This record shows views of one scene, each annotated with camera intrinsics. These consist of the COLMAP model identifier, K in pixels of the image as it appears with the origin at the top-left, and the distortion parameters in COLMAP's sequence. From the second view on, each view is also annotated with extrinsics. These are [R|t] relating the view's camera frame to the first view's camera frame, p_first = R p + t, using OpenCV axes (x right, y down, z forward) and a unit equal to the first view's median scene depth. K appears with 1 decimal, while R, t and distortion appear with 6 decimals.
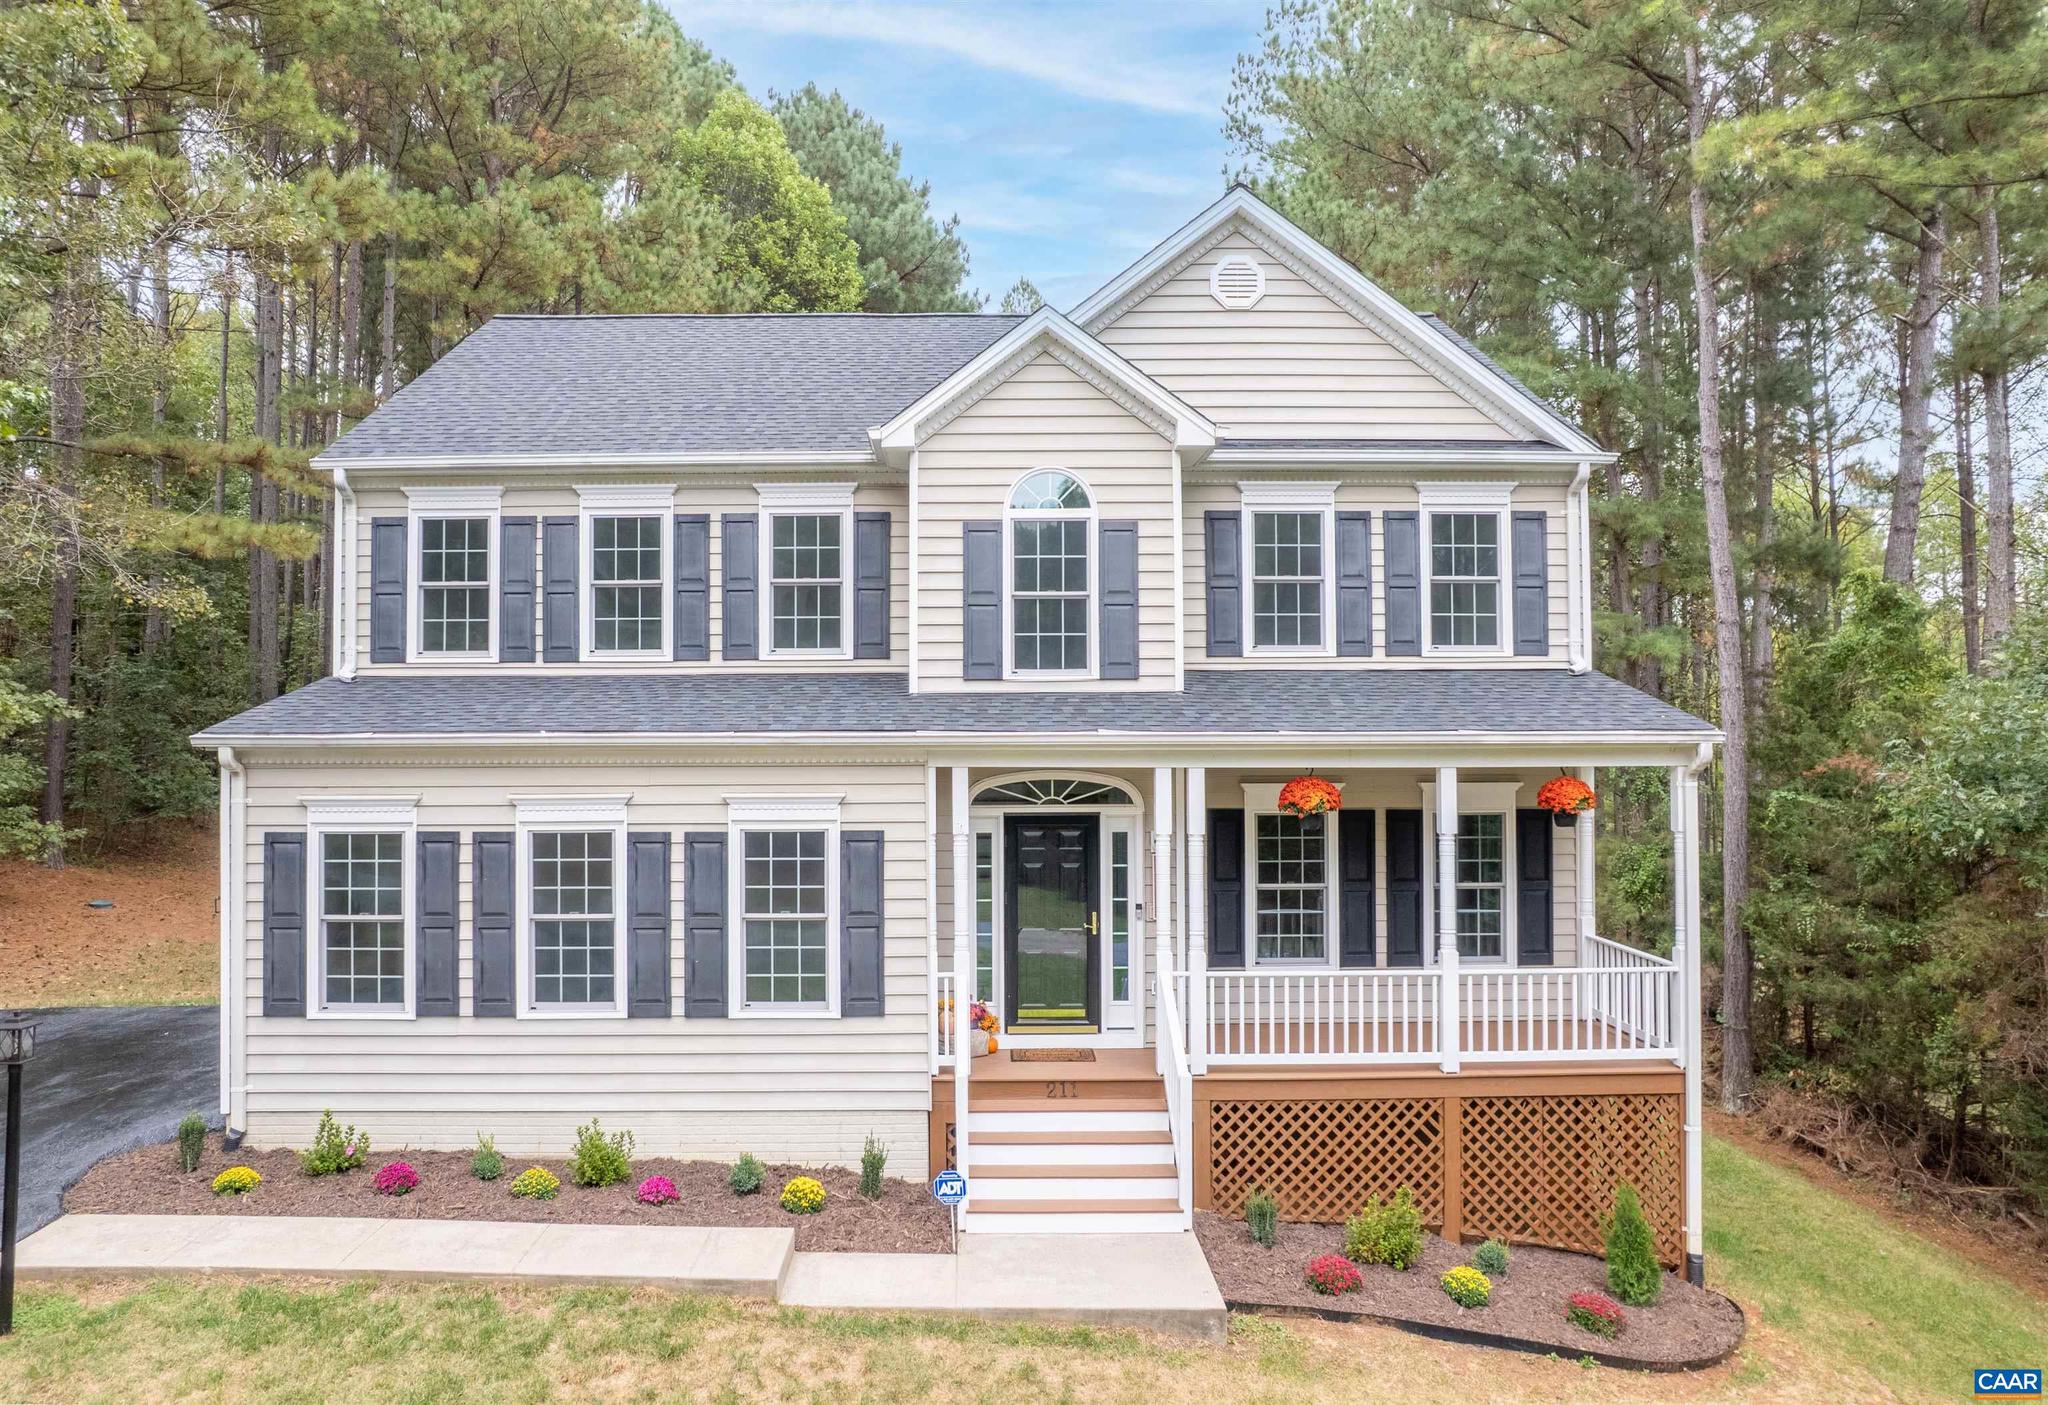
lens RADIAL K [[1379.5, 0, 992.6], [0, 1379.5, 684.8], [0, 0, 1]] dist [-0.057674, 0.025612]
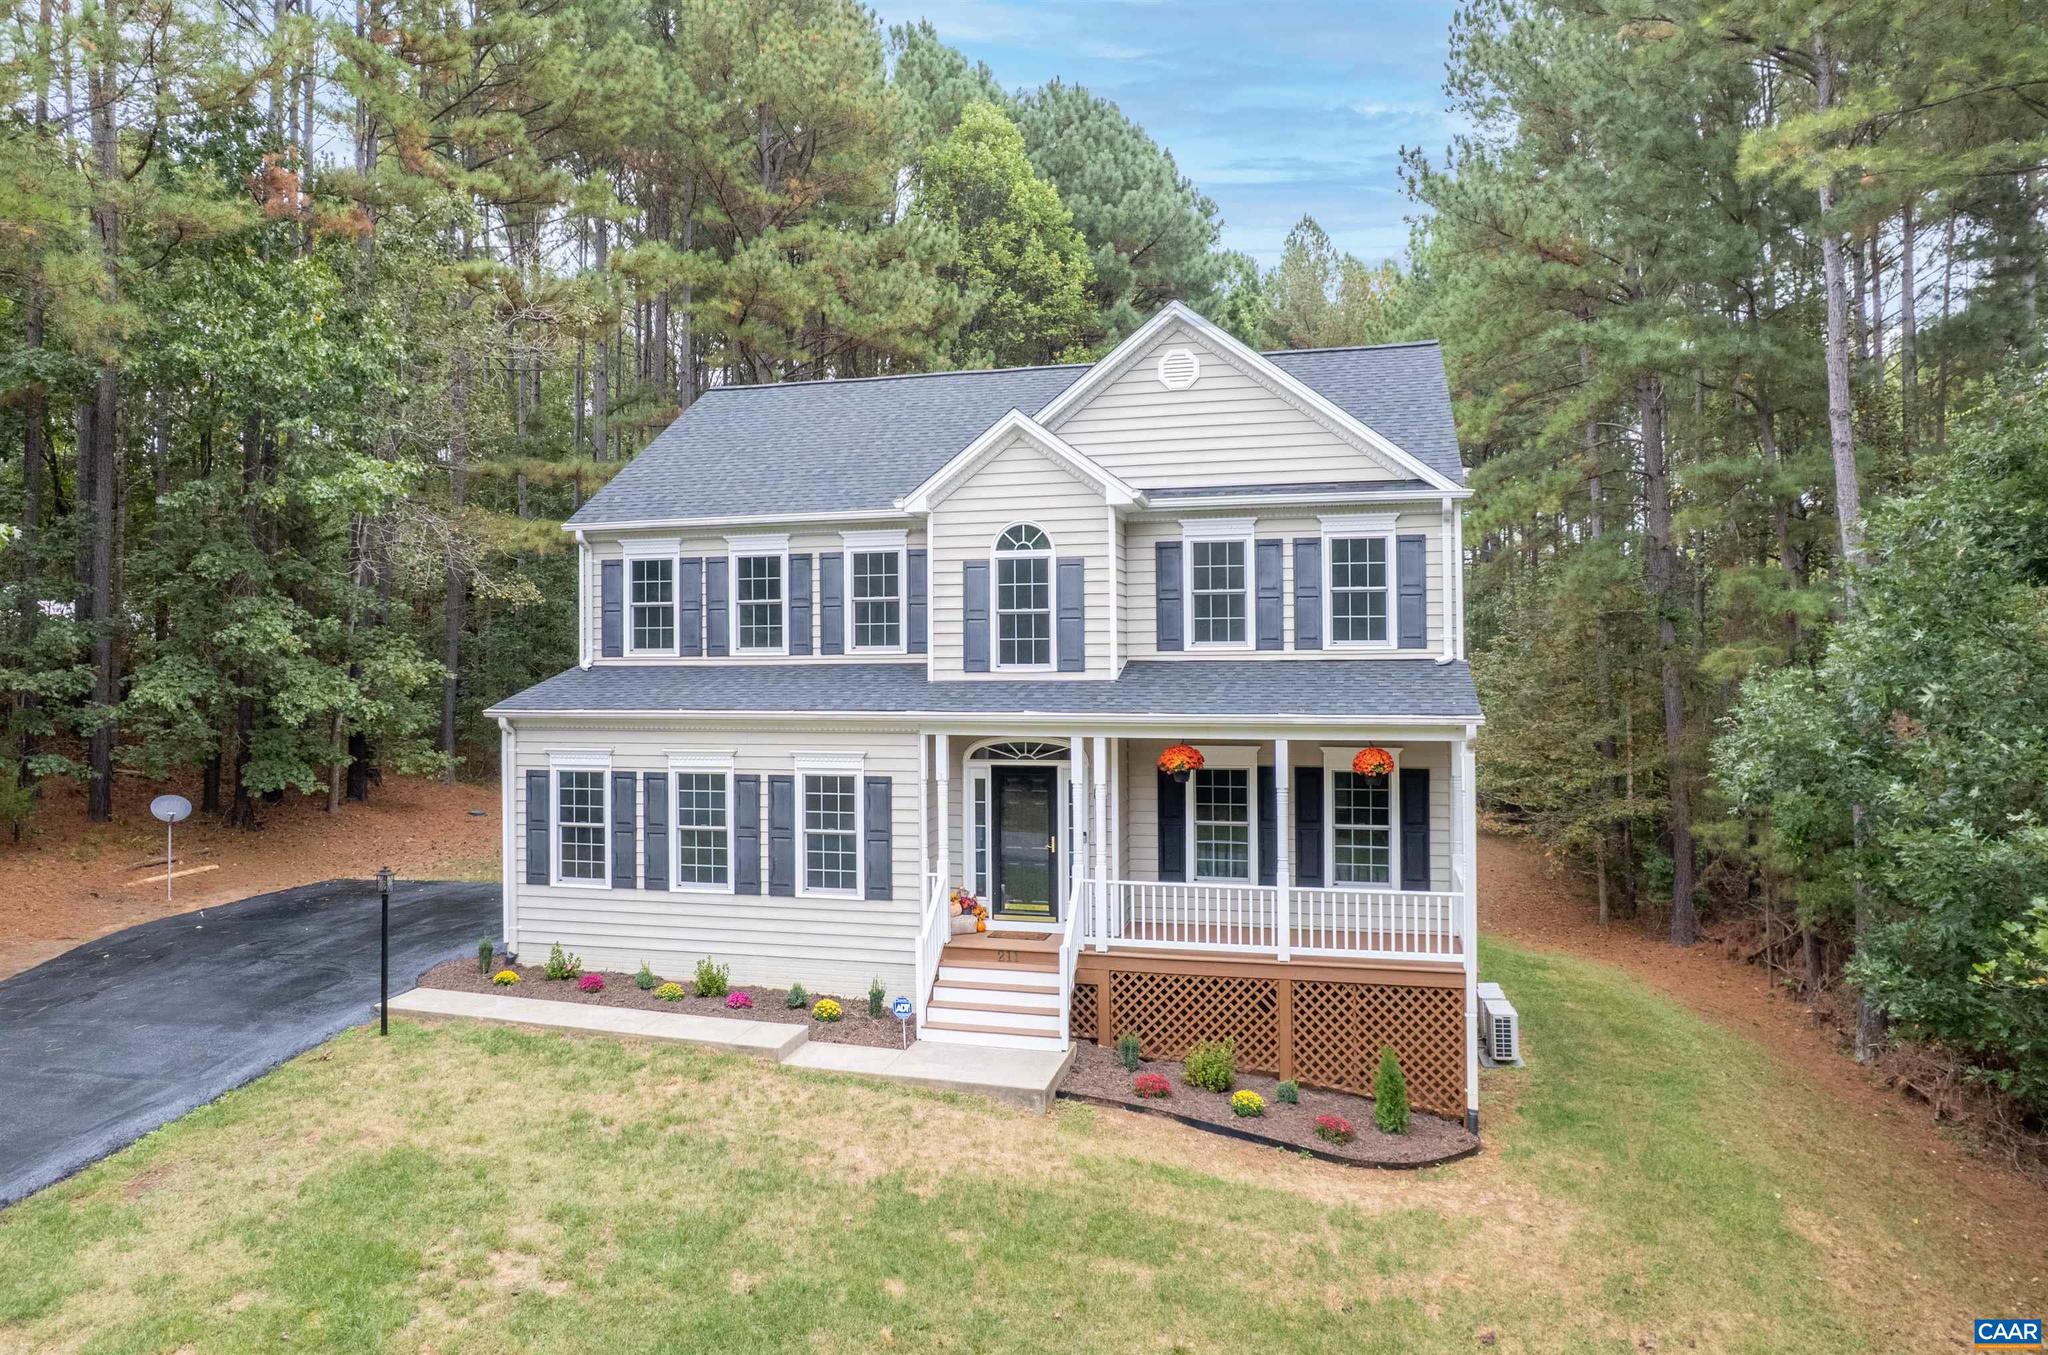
lens RADIAL K [[1455.1, 0, 951.5], [0, 1455.1, 612.1], [0, 0, 1]] dist [-0.046847, 0.006687]
pose [[0.956559, -0.011103, -0.291327, 0.415559], [0.012663, 0.999914, 0.003469, -0.072232], [0.291263, -0.007007, 0.956617, -0.458574]]
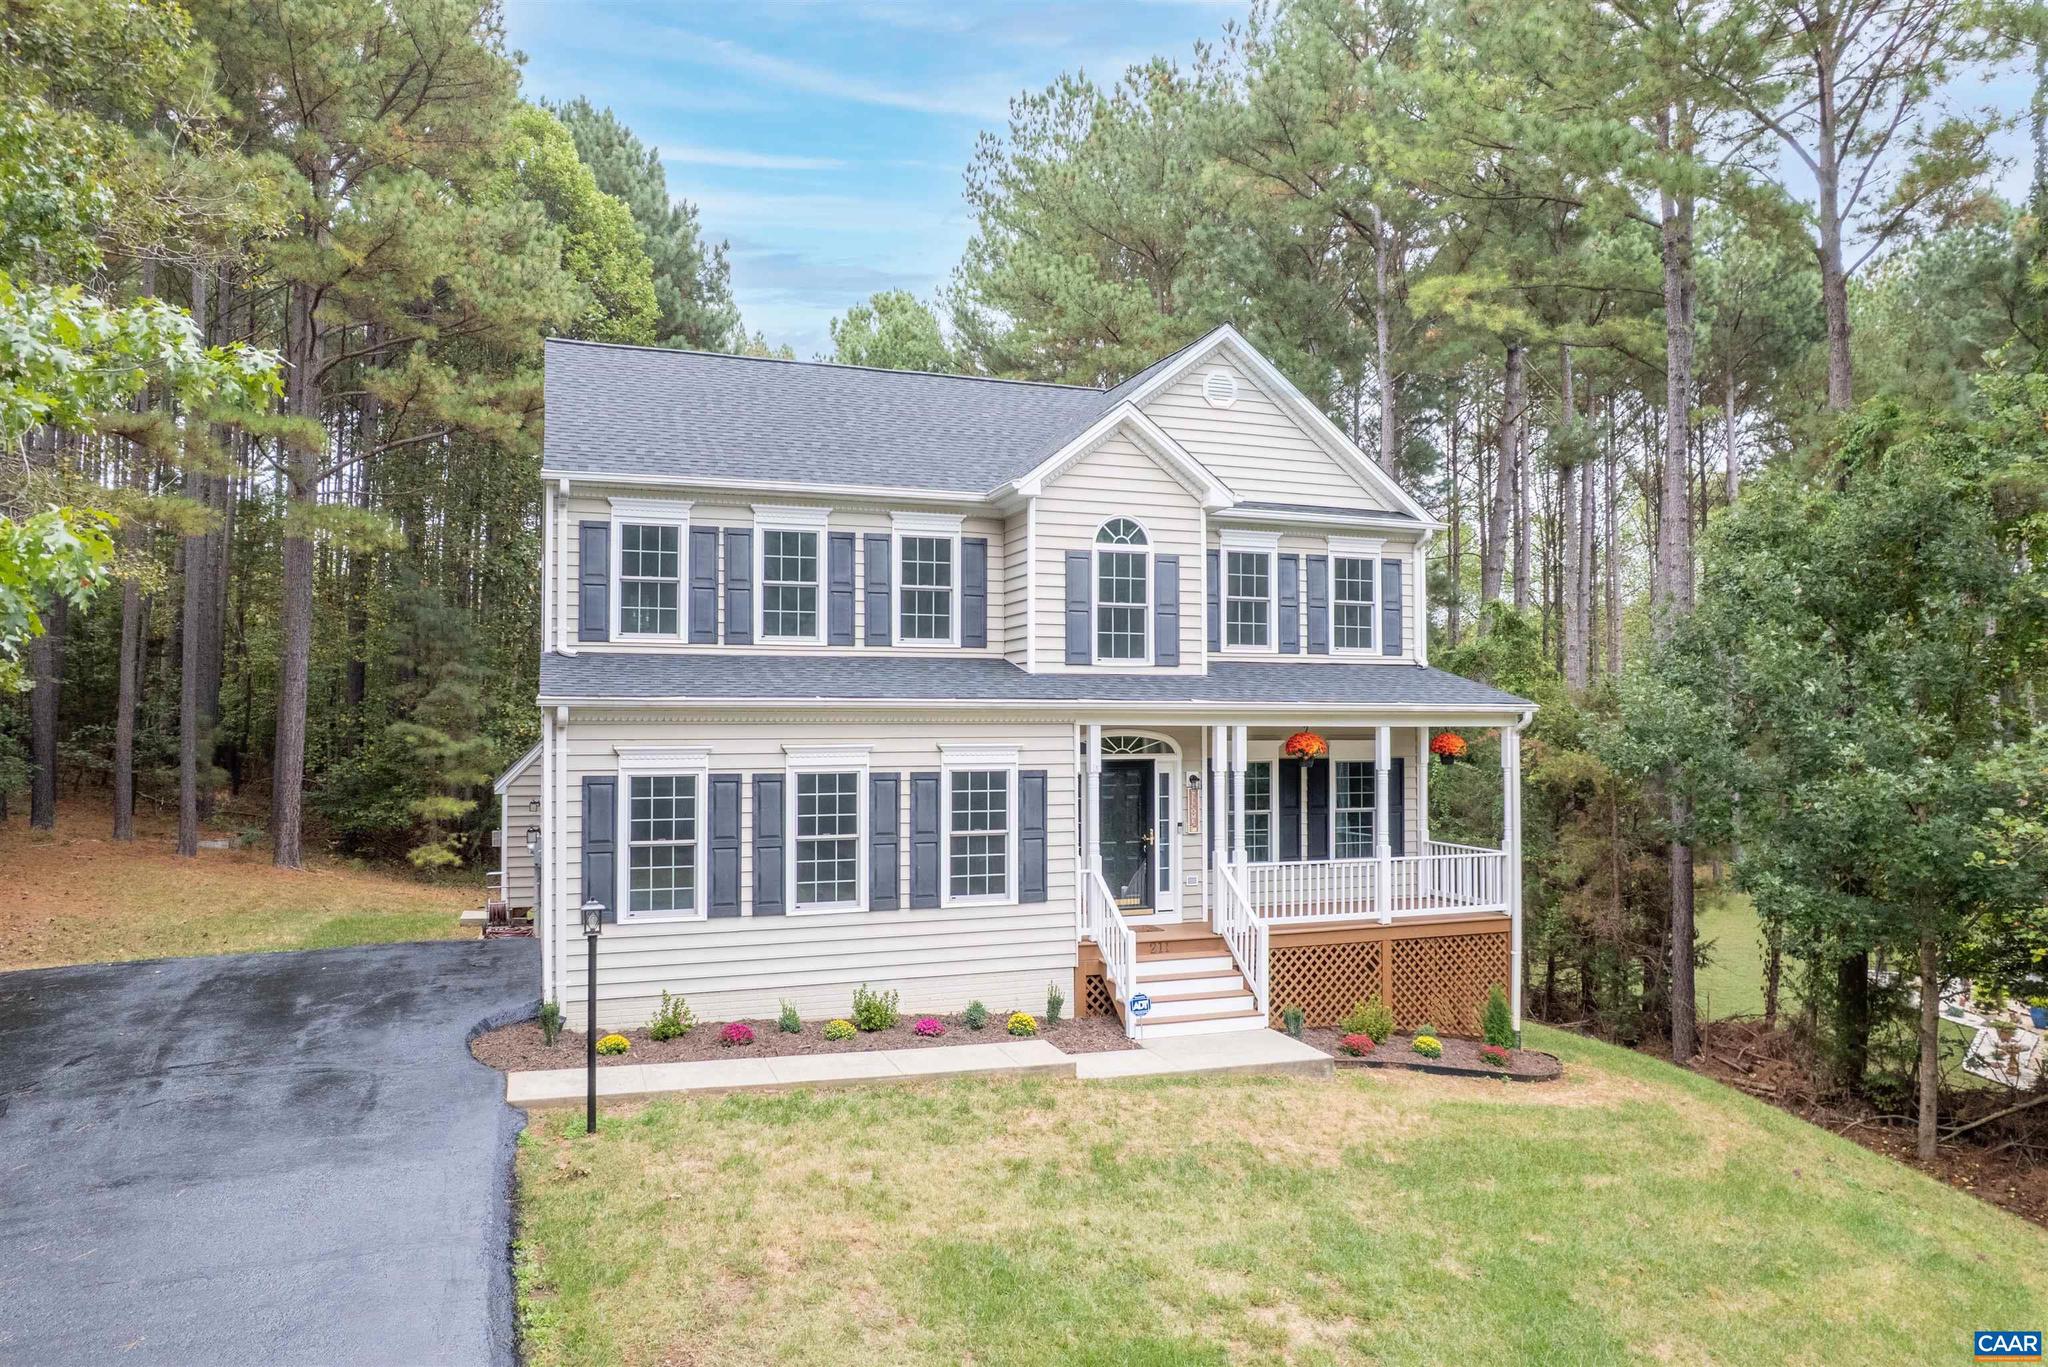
lens RADIAL K [[1350.5, 0, 1035.4], [0, 1350.5, 668.1], [0, 0, 1]] dist [-0.065547, 0.049337]
pose [[0.938937, 0.017482, 0.343644, -0.527144], [-0.014648, 0.999834, -0.010839, 0.015808], [-0.343777, 0.005144, 0.939037, -0.271527]]
